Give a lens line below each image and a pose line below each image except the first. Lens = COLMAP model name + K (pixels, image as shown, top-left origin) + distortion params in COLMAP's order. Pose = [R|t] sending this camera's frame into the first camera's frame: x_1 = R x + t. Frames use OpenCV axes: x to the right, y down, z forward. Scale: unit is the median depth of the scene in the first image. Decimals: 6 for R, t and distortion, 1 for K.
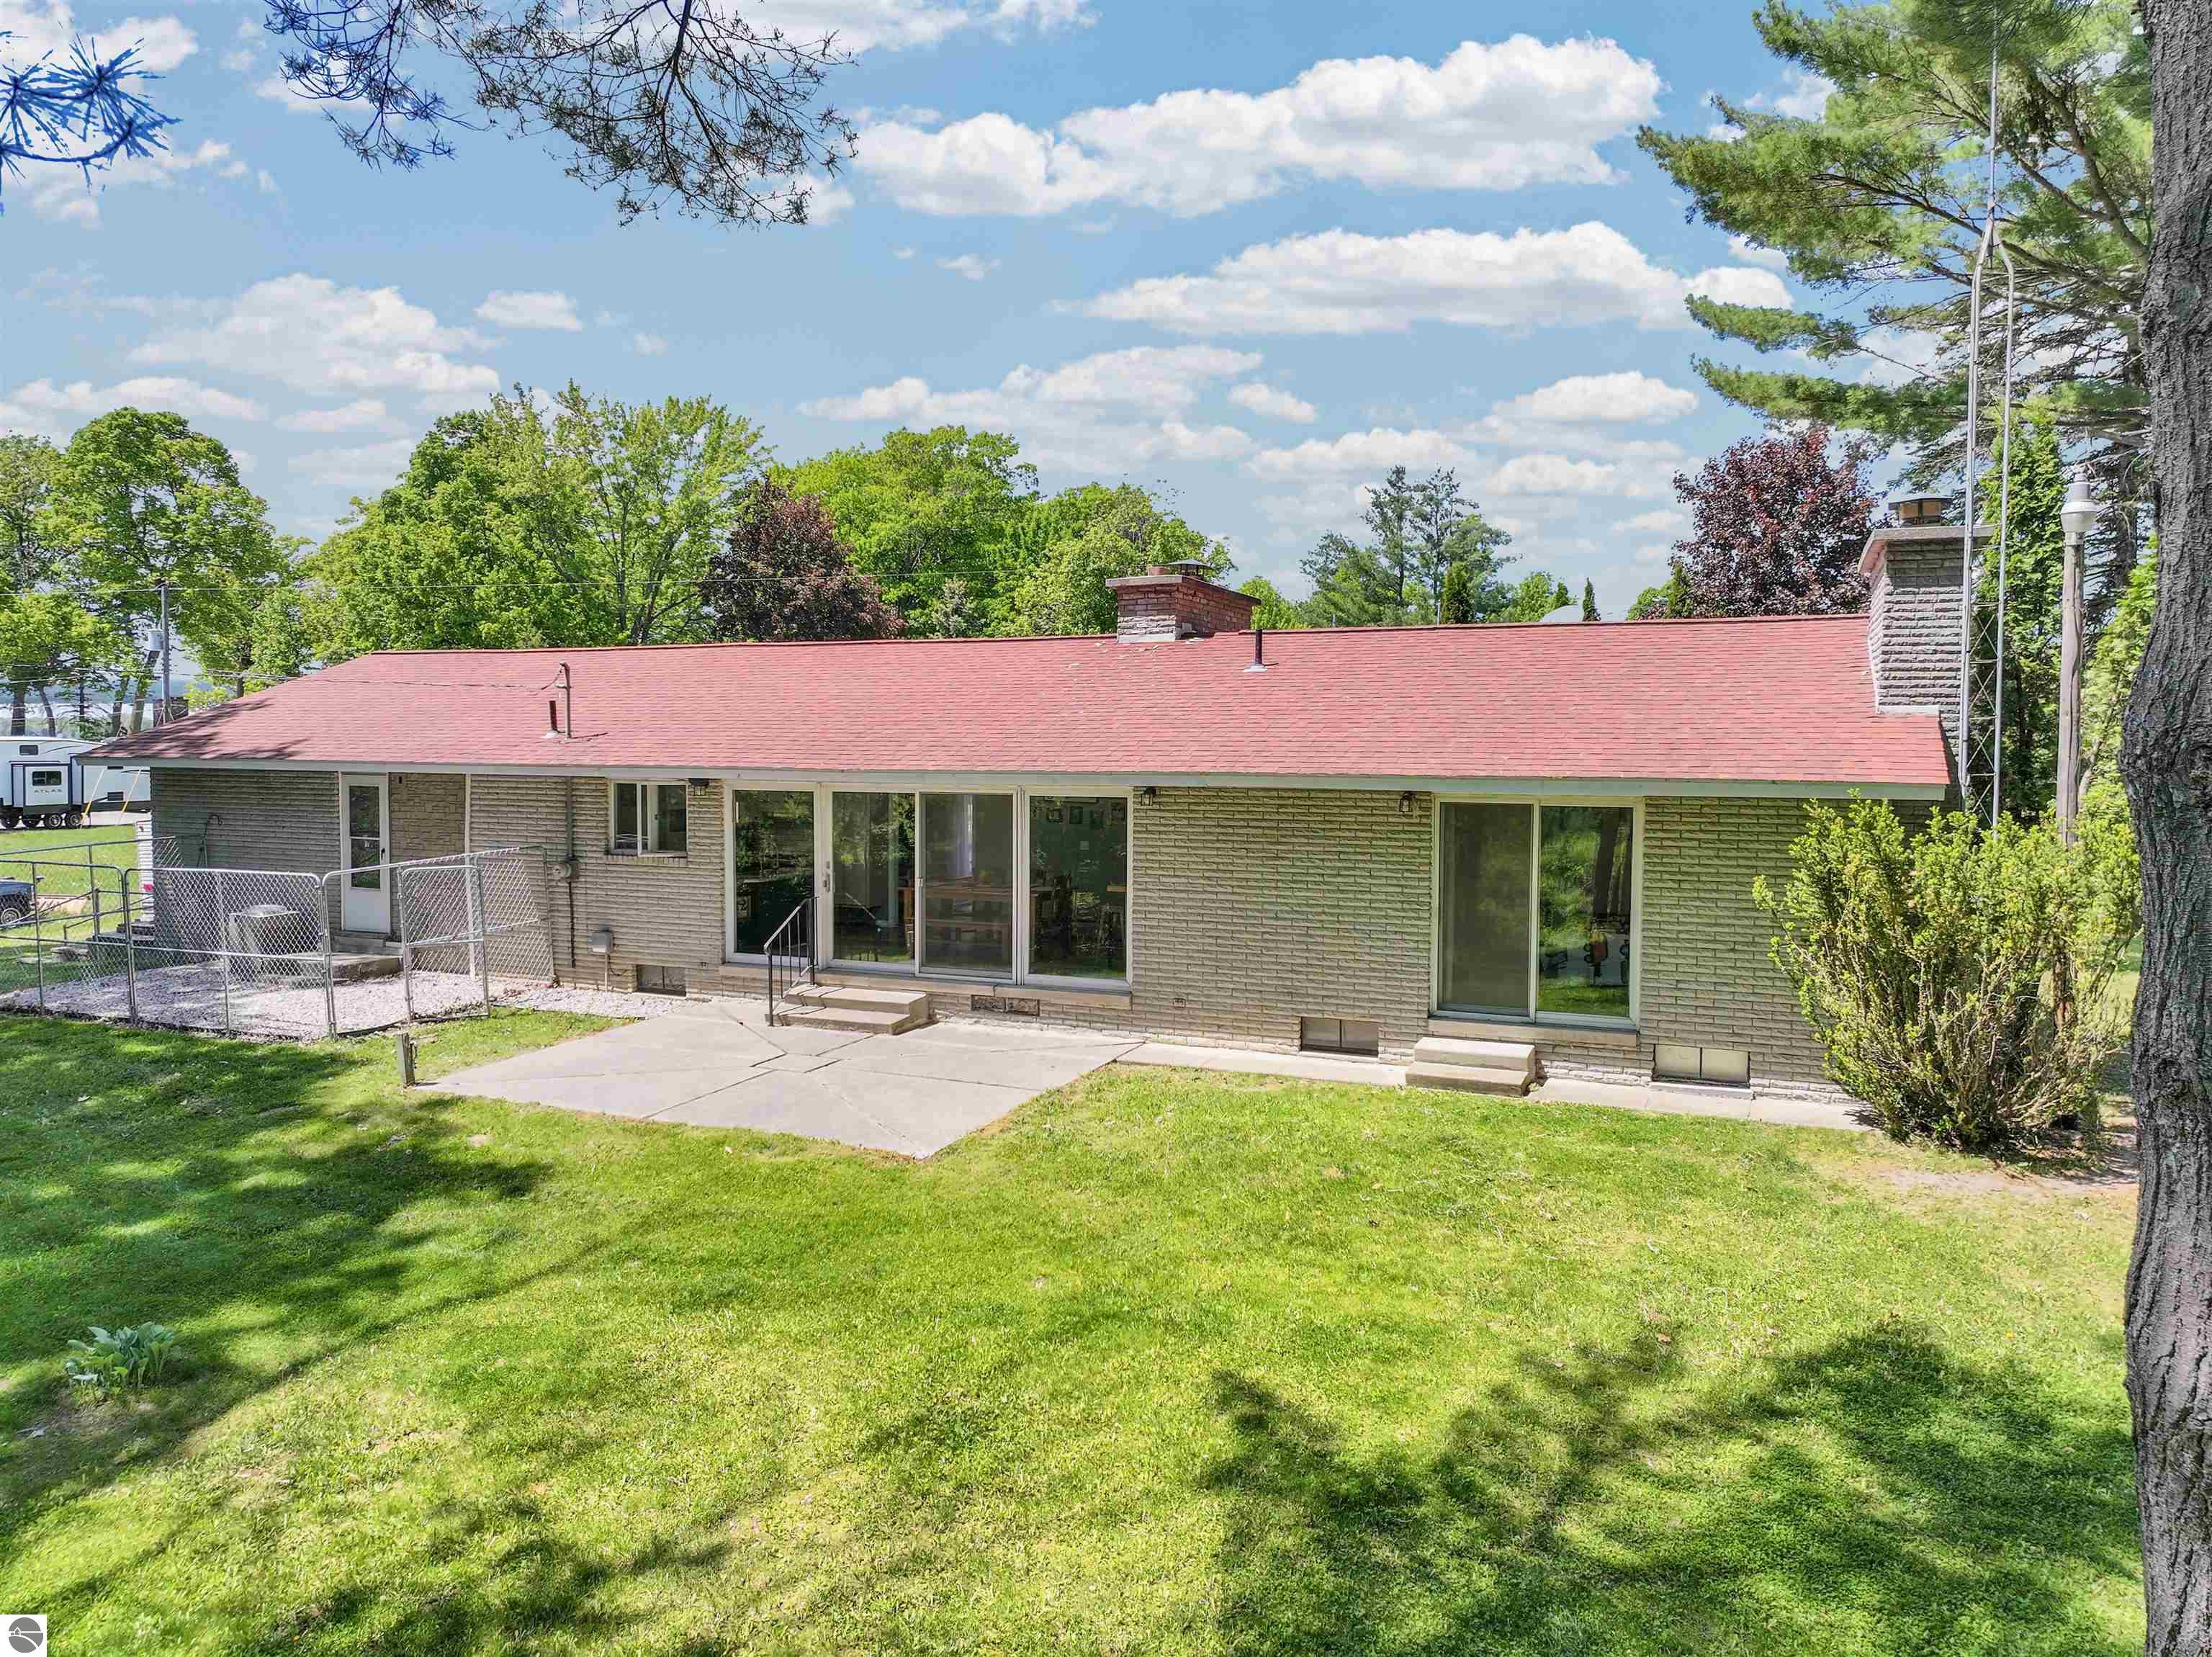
lens RADIAL K [[1538.8, 0, 1106.0], [0, 1538.8, 828.5], [0, 0, 1]] dist [0.004363, 0.006203]
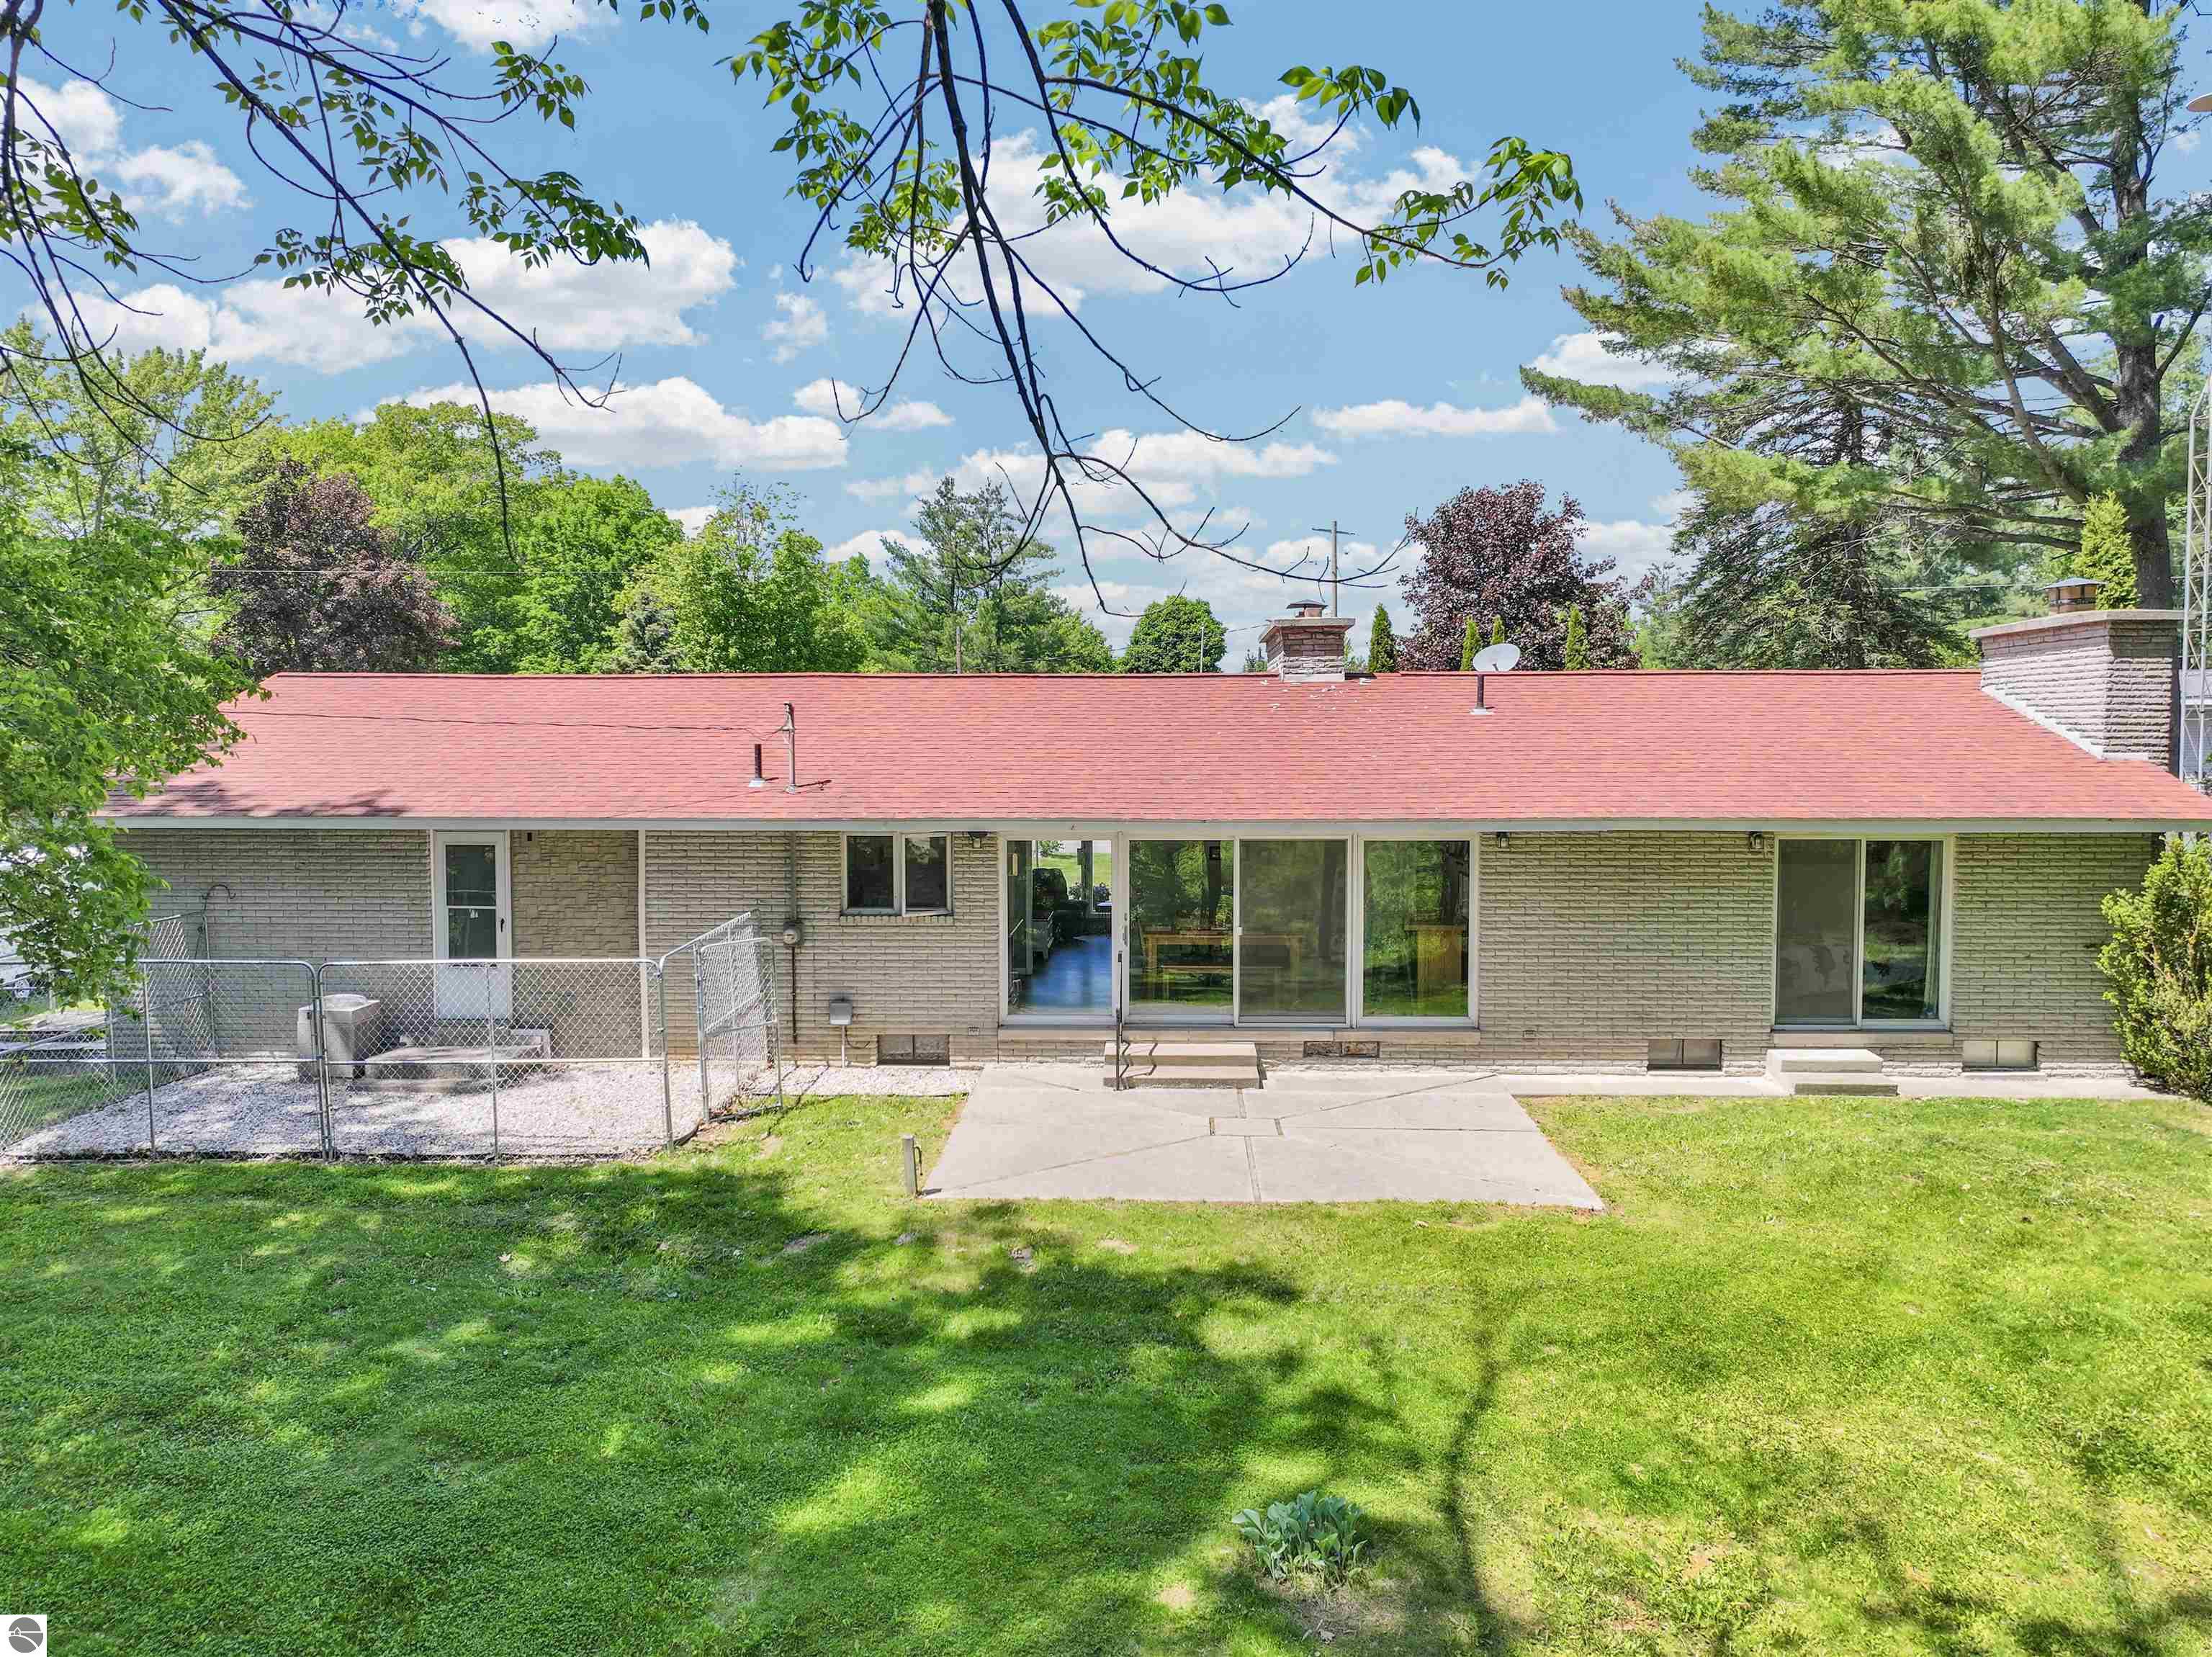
lens RADIAL K [[1538.8, 0, 1106.0], [0, 1538.8, 828.5], [0, 0, 1]] dist [0.004363, 0.006203]
pose [[0.930178, -0.026997, 0.366114, -0.608960], [0.027034, 0.999622, 0.005026, -0.041210], [-0.366111, 0.005223, 0.930557, 0.124355]]
